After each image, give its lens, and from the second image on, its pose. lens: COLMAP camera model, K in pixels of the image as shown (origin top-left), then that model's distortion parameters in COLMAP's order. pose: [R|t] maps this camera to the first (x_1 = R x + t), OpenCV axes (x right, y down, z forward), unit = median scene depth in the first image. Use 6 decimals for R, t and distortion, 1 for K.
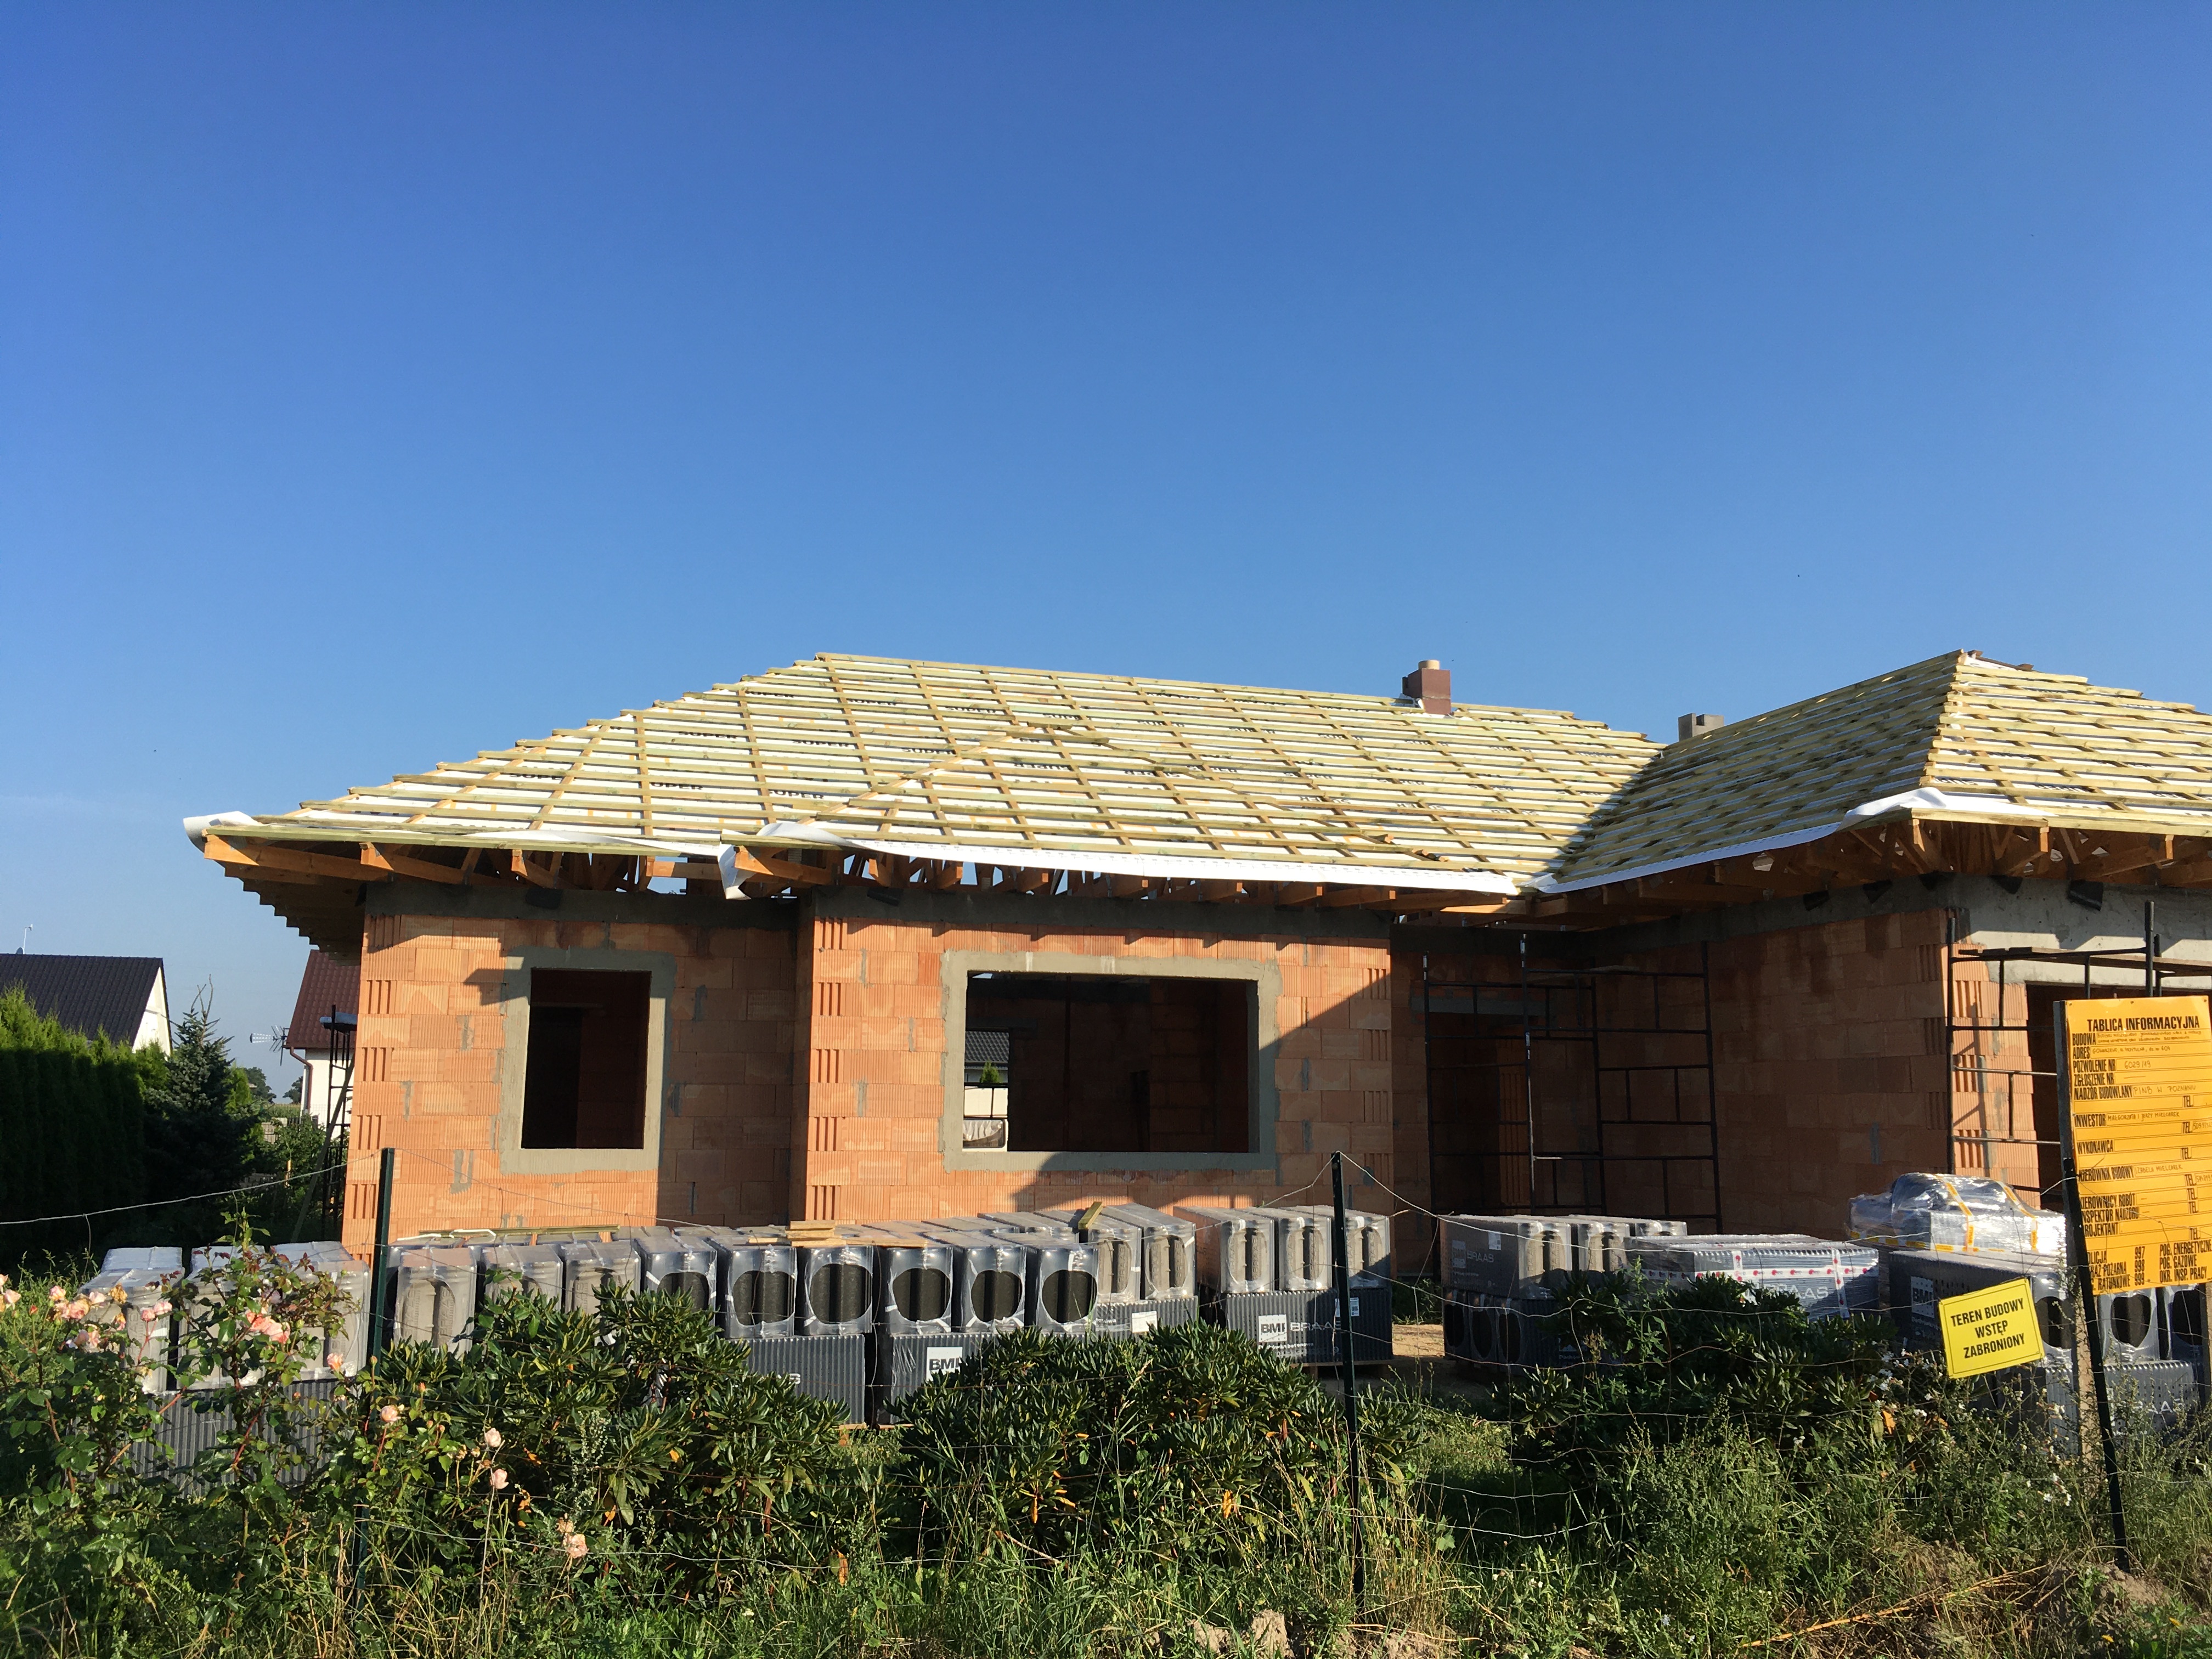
lens RADIAL K [[1862.7, 0, 1106.0], [0, 1862.7, 829.5], [0, 0, 1]] dist [0.083974, 0.001294]
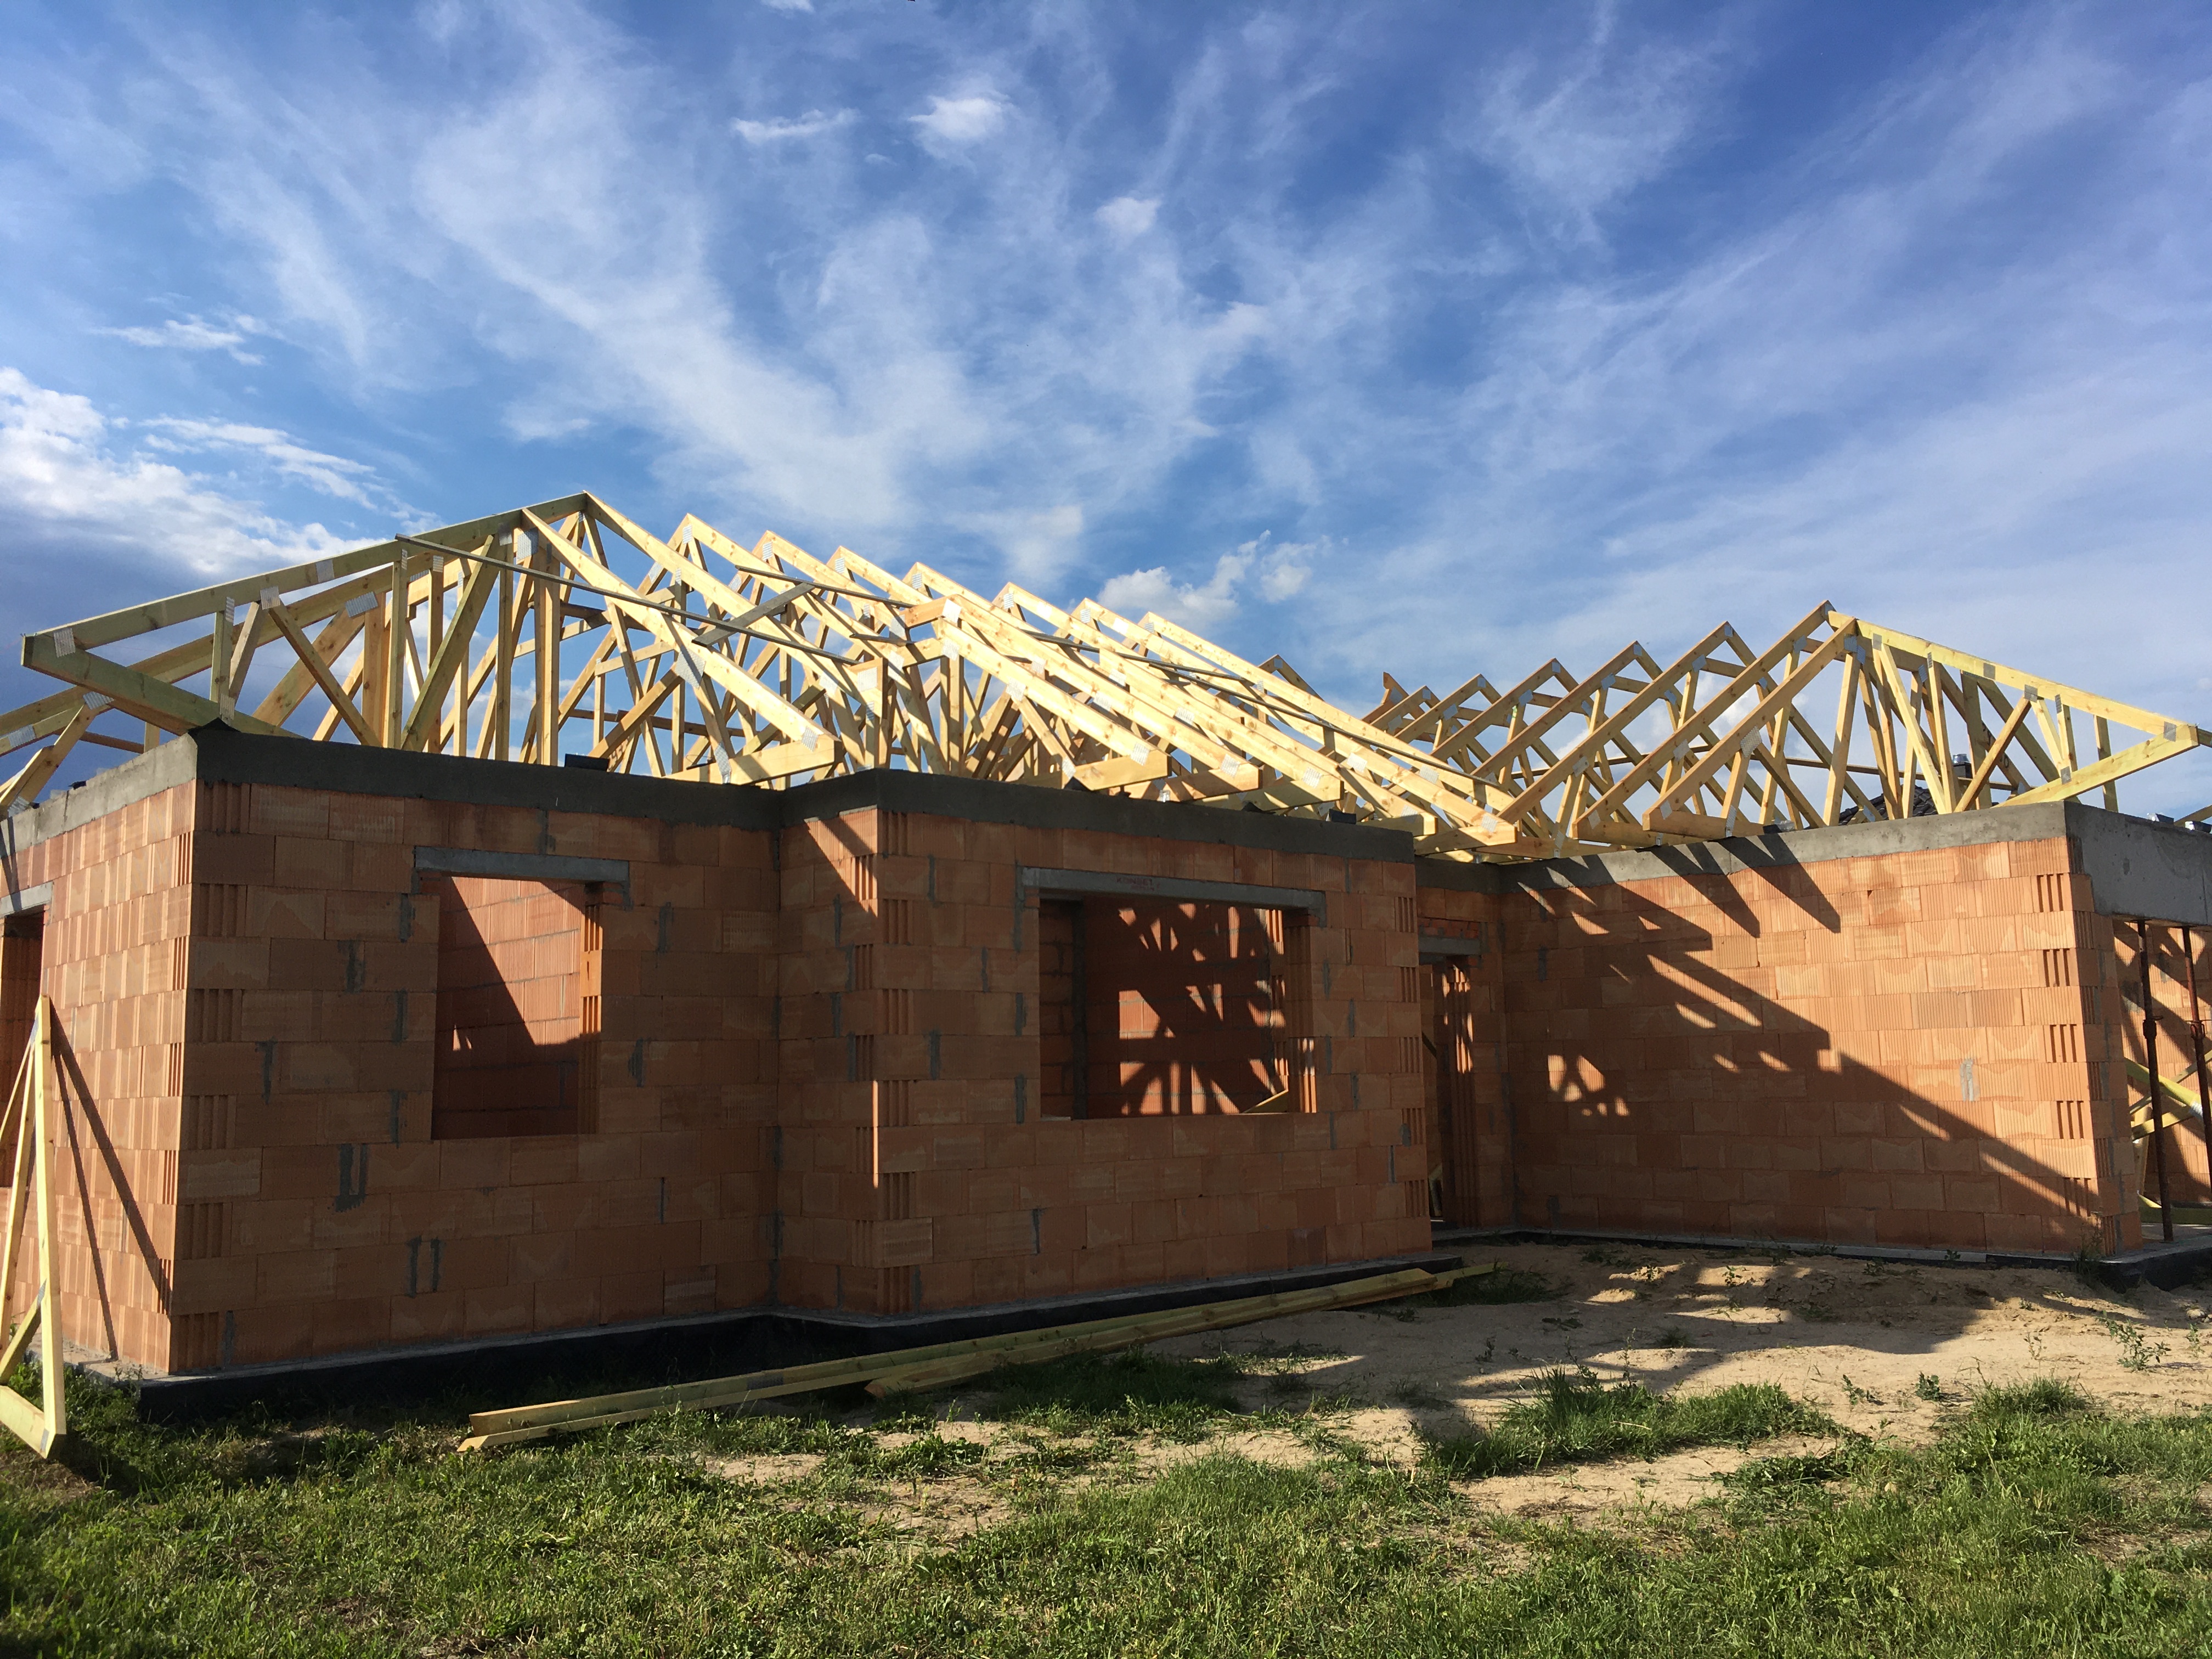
lens RADIAL K [[1862.7, 0, 1106.0], [0, 1862.7, 829.5], [0, 0, 1]] dist [0.083974, 0.001294]
pose [[0.908806, 0.030392, 0.416111, -0.378955], [-0.039715, 0.999116, 0.013766, 0.040473], [-0.415325, -0.029037, 0.909210, 0.292380]]
